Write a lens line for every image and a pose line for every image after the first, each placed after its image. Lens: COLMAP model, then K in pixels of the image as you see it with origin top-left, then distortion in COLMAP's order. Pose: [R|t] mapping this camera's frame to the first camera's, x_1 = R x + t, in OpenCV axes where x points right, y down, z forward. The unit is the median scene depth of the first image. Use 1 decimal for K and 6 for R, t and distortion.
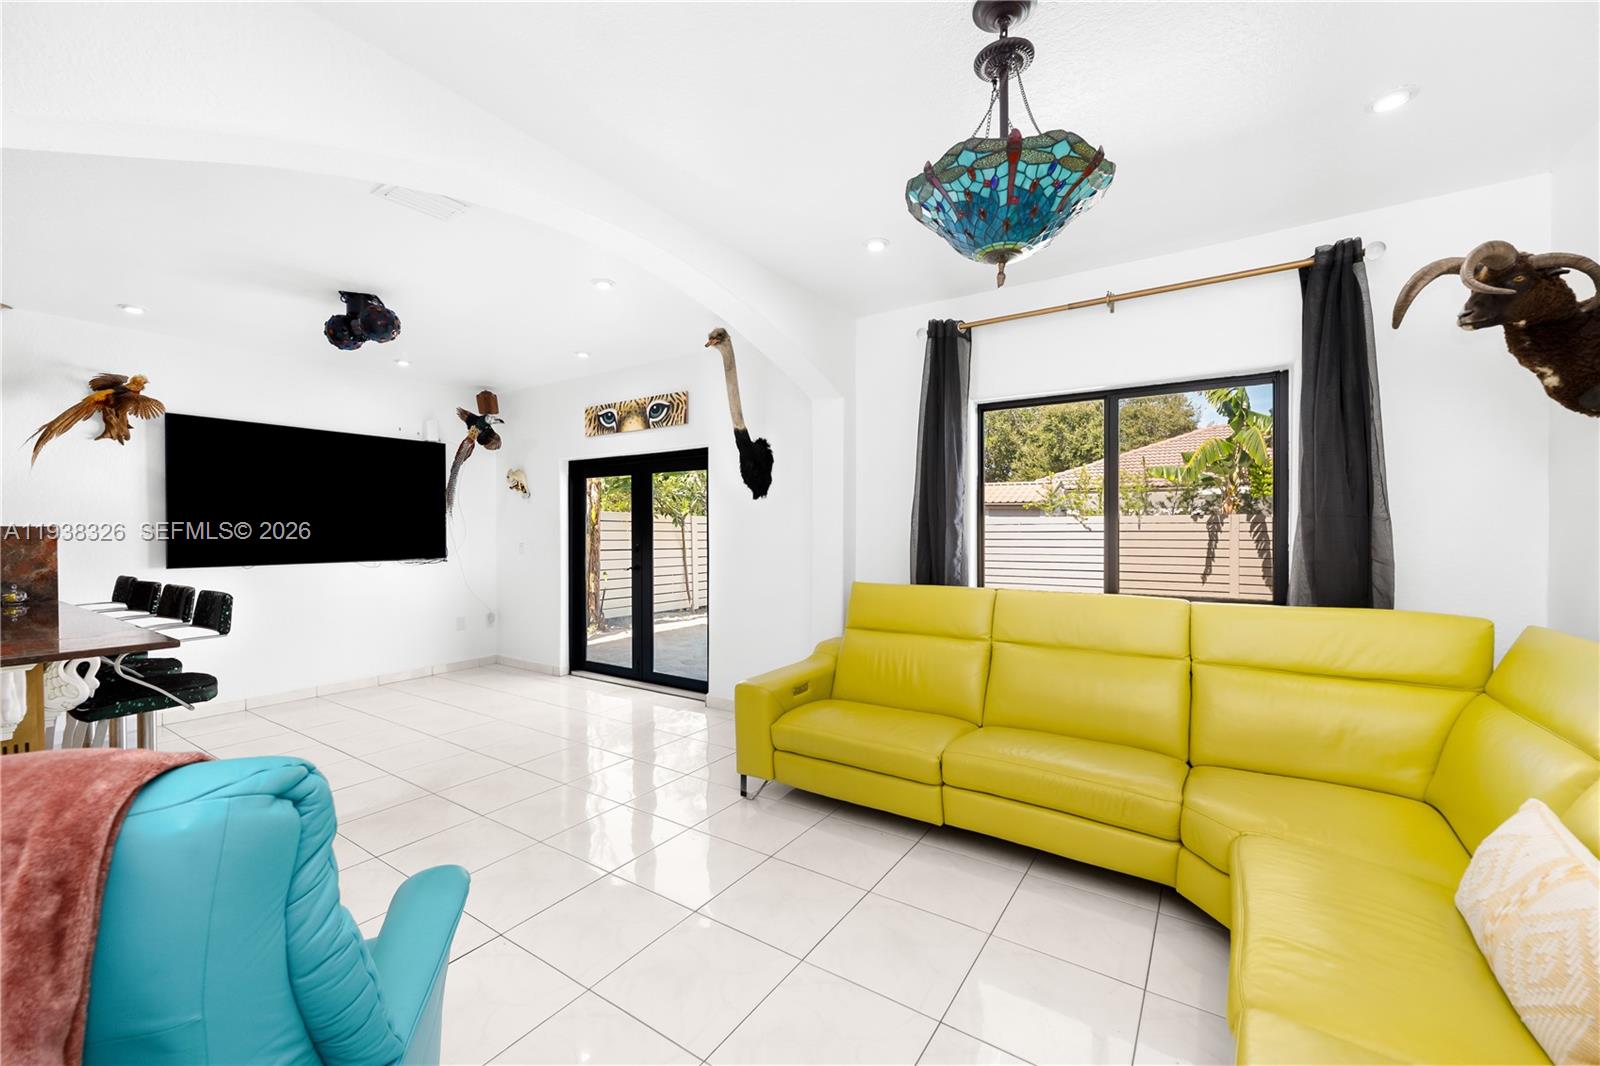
lens RADIAL K [[631.9, 0, 796.7], [0, 631.9, 530.9], [0, 0, 1]] dist [0.000932, -0.000112]
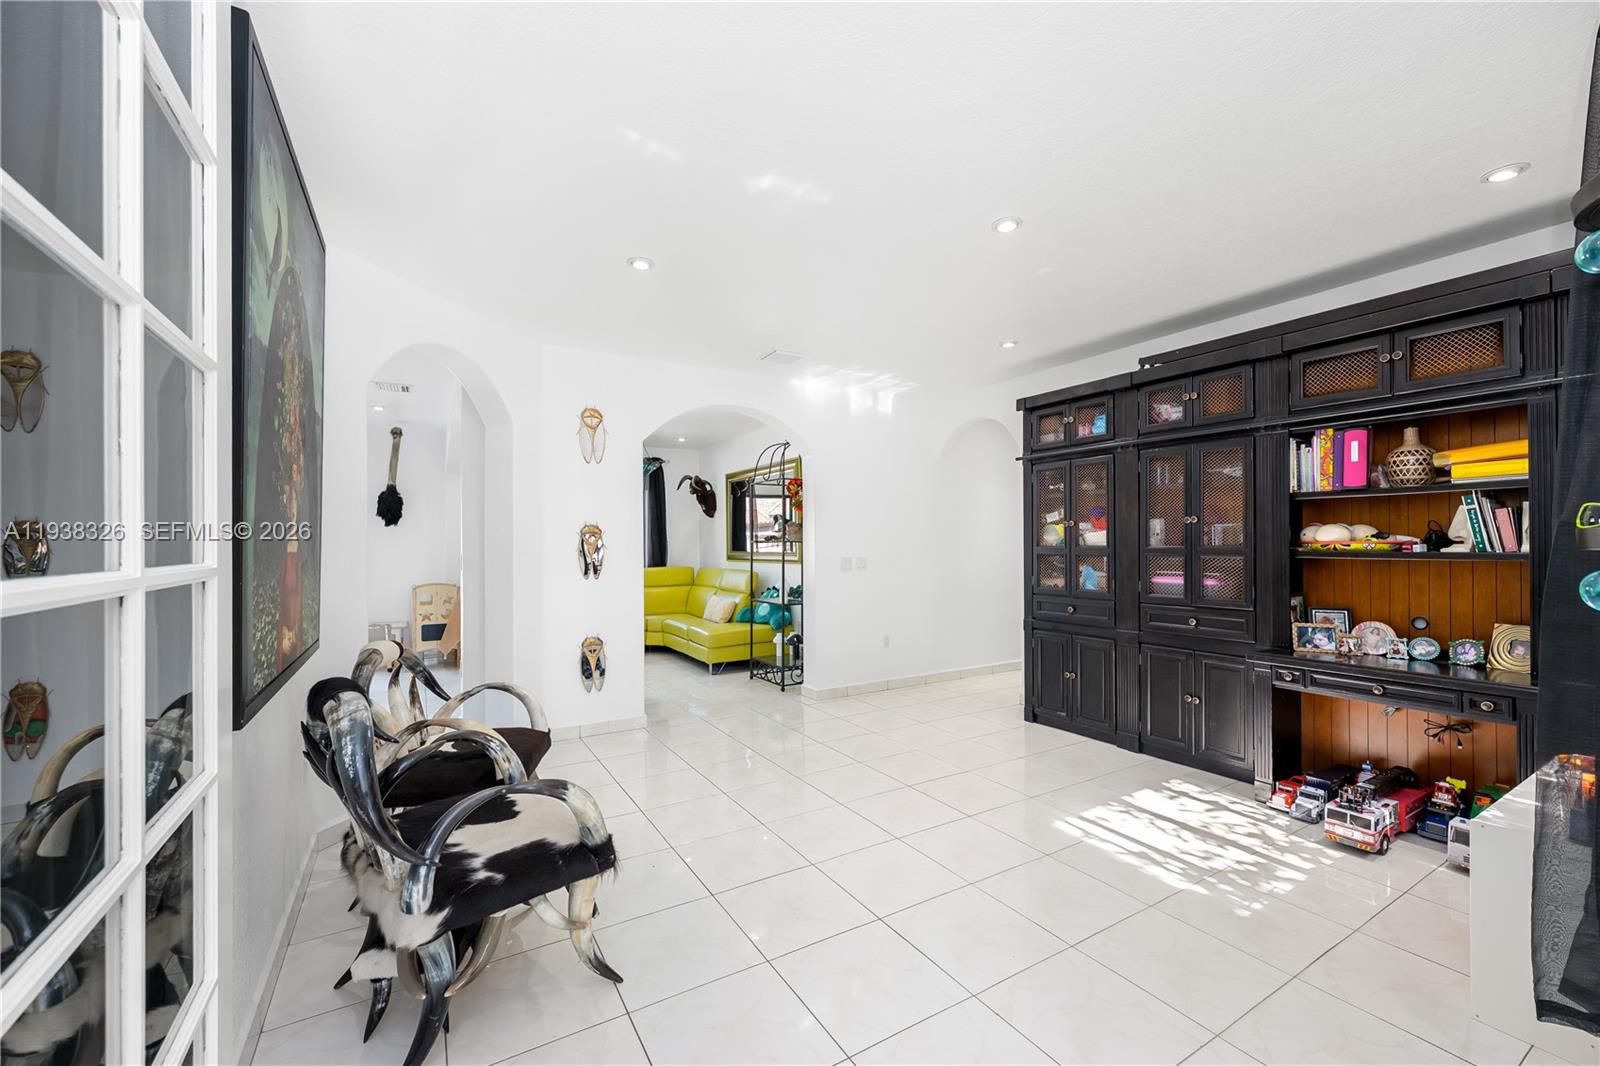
lens RADIAL K [[639.3, 0, 801.7], [0, 639.3, 539.4], [0, 0, 1]] dist [-0.000706, -0.000095]
pose [[0.426199, 0.002464, 0.904626, -0.966386], [0.007803, 0.999949, -0.006400, 0.000717], [-0.904596, 0.009786, 0.426158, -0.570293]]
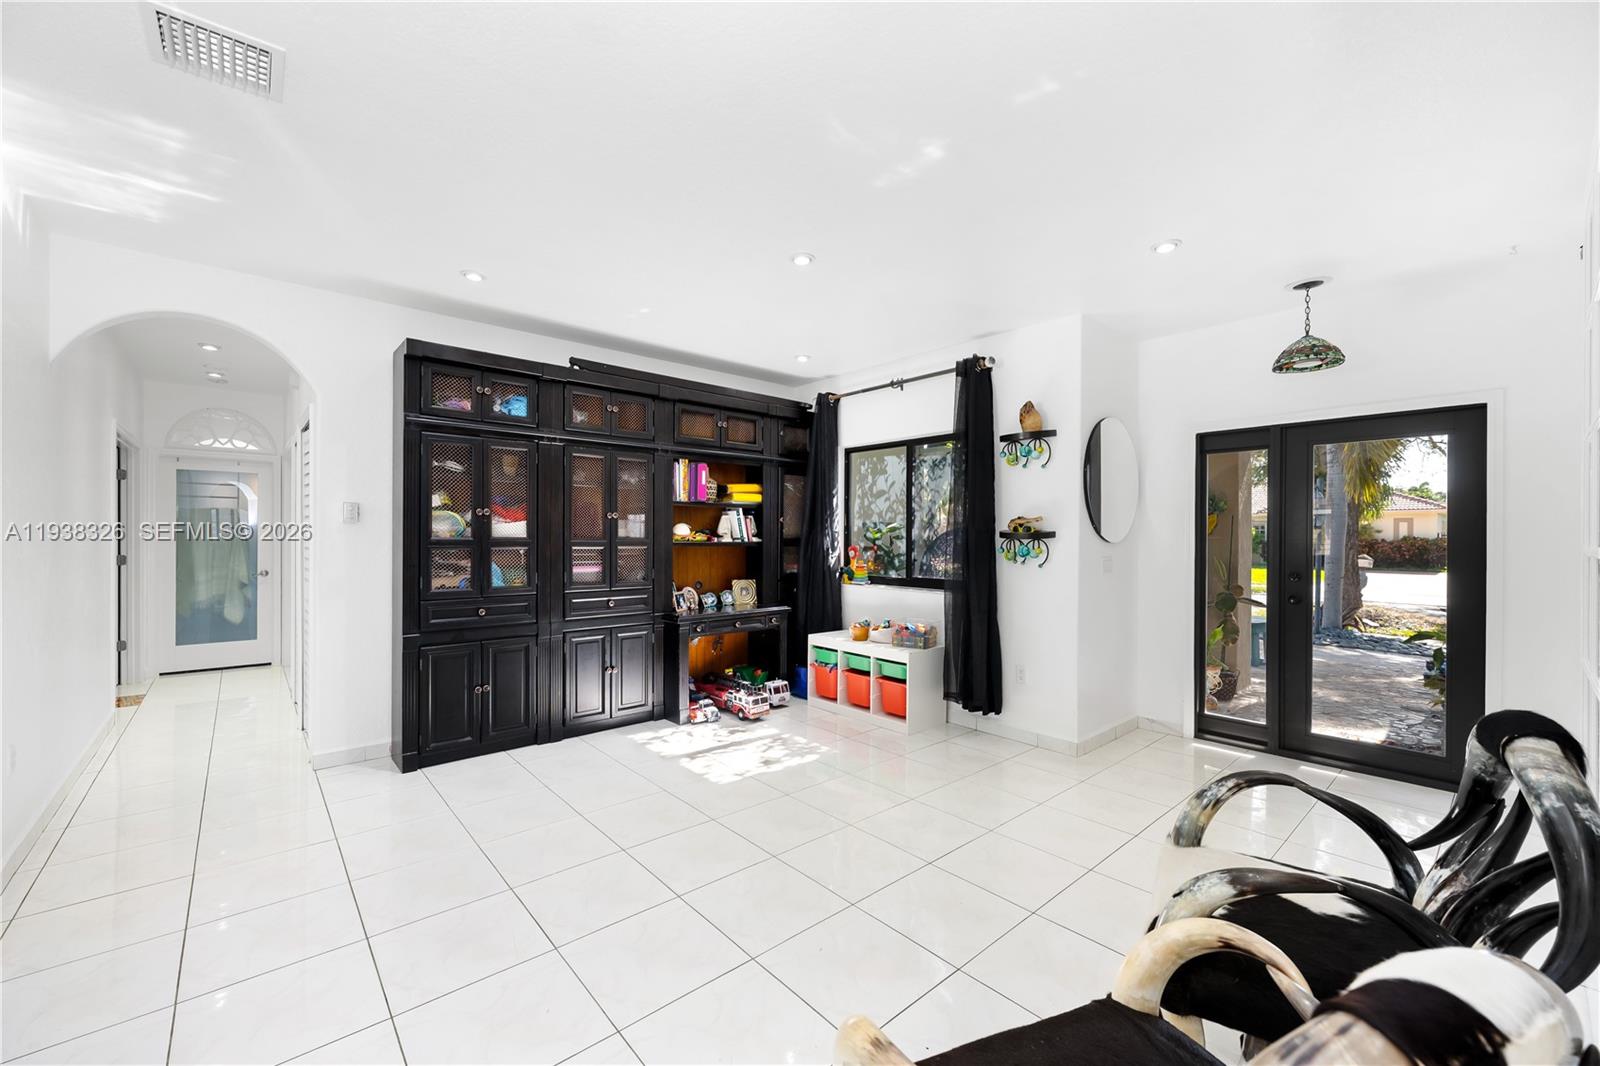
lens RADIAL K [[633.9, 0, 800.0], [0, 633.9, 533.0], [0, 0, 1]] dist [-0.000227, -0.000234]
pose [[-0.966079, -0.000798, 0.258244, -0.569085], [-0.001819, 0.999991, -0.003715, 0.003459], [-0.258239, -0.004059, -0.966073, 0.092353]]
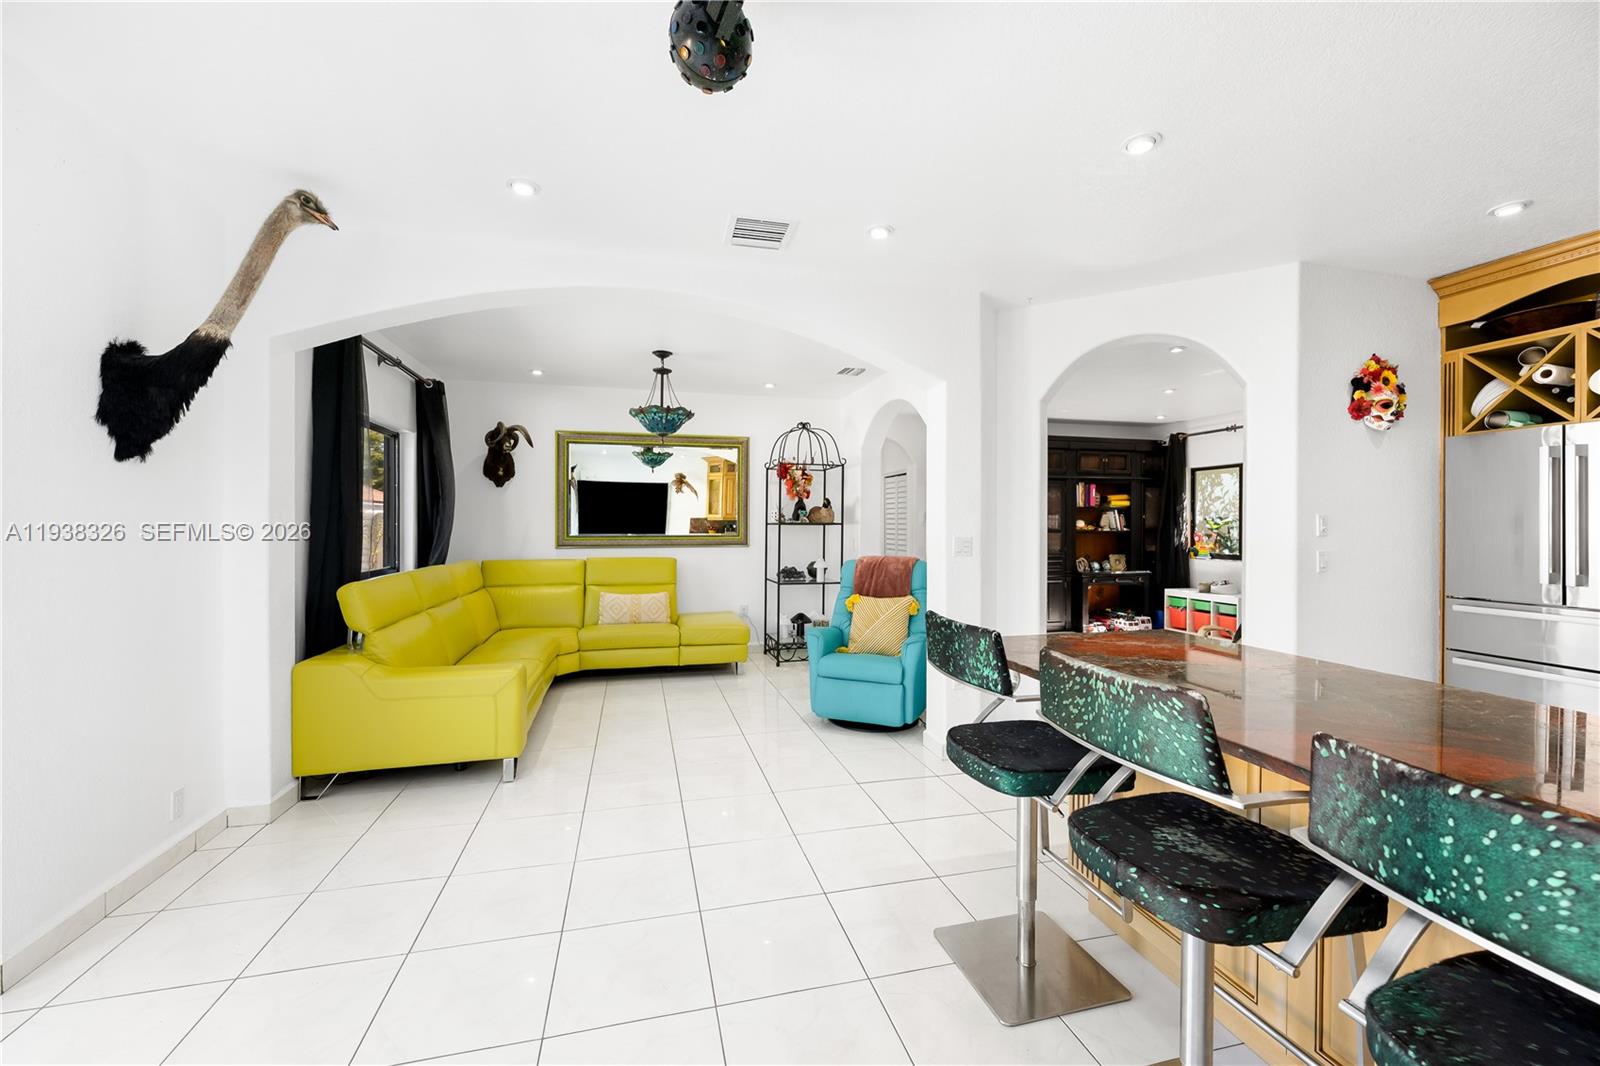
lens RADIAL K [[631.9, 0, 796.7], [0, 631.9, 530.9], [0, 0, 1]] dist [0.000932, -0.000112]
pose [[-0.743238, -0.004909, 0.669009, -0.695761], [0.000869, 0.999965, 0.008303, 0.000221], [-0.669027, 0.006752, -0.743208, 0.901673]]
